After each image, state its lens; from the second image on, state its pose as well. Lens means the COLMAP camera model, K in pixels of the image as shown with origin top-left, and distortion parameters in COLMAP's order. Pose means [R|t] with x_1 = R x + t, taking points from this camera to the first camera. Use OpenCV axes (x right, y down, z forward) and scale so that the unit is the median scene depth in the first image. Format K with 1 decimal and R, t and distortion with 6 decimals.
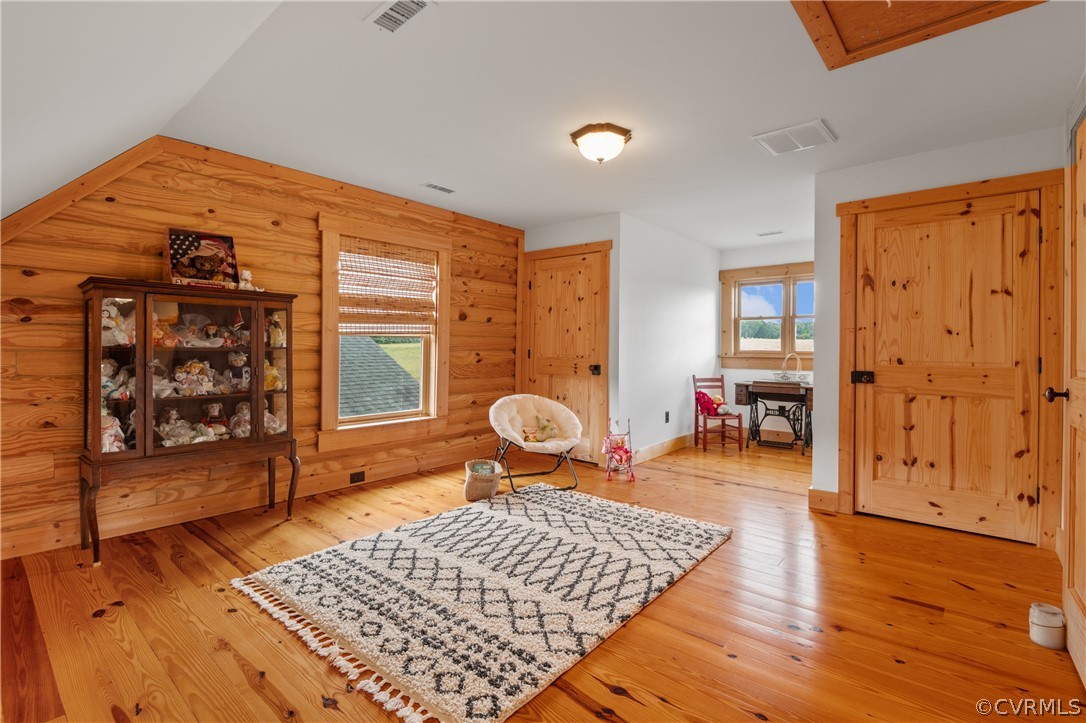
lens RADIAL K [[497.4, 0, 547.9], [0, 497.4, 354.7], [0, 0, 1]] dist [0.014387, -0.016624]
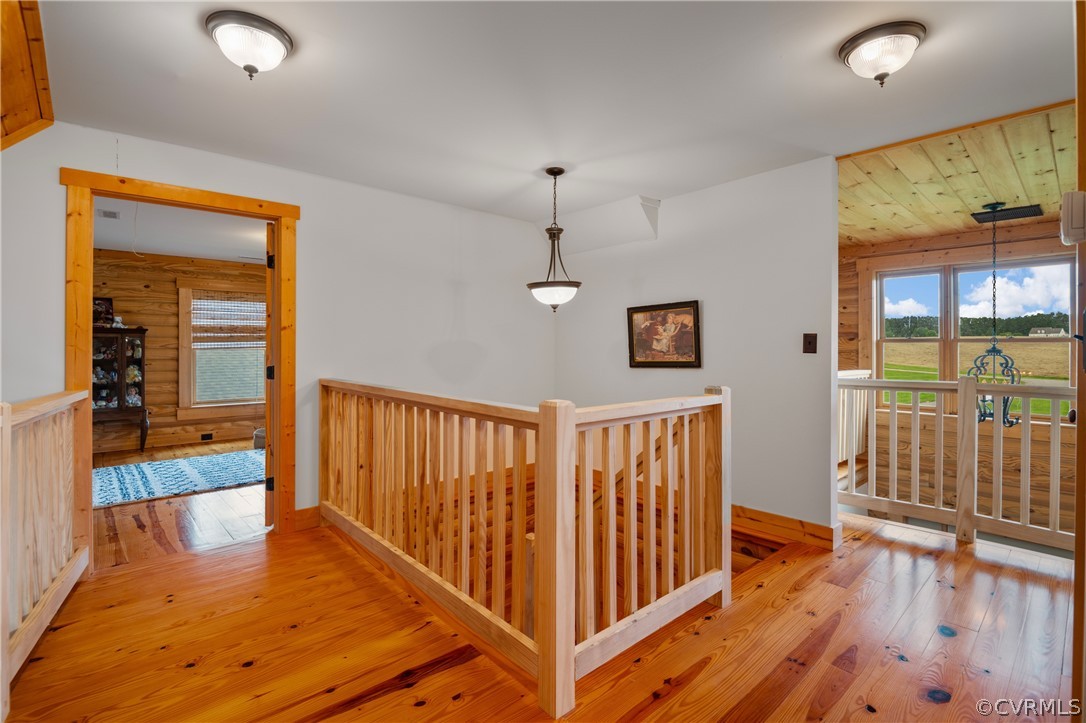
lens RADIAL K [[497.4, 0, 547.9], [0, 497.4, 354.7], [0, 0, 1]] dist [0.014387, -0.016624]
pose [[0.993117, -0.001518, -0.117121, 0.982924], [0.001647, 0.999998, 0.000999, -0.024505], [0.117119, -0.001185, 0.993117, -0.525777]]
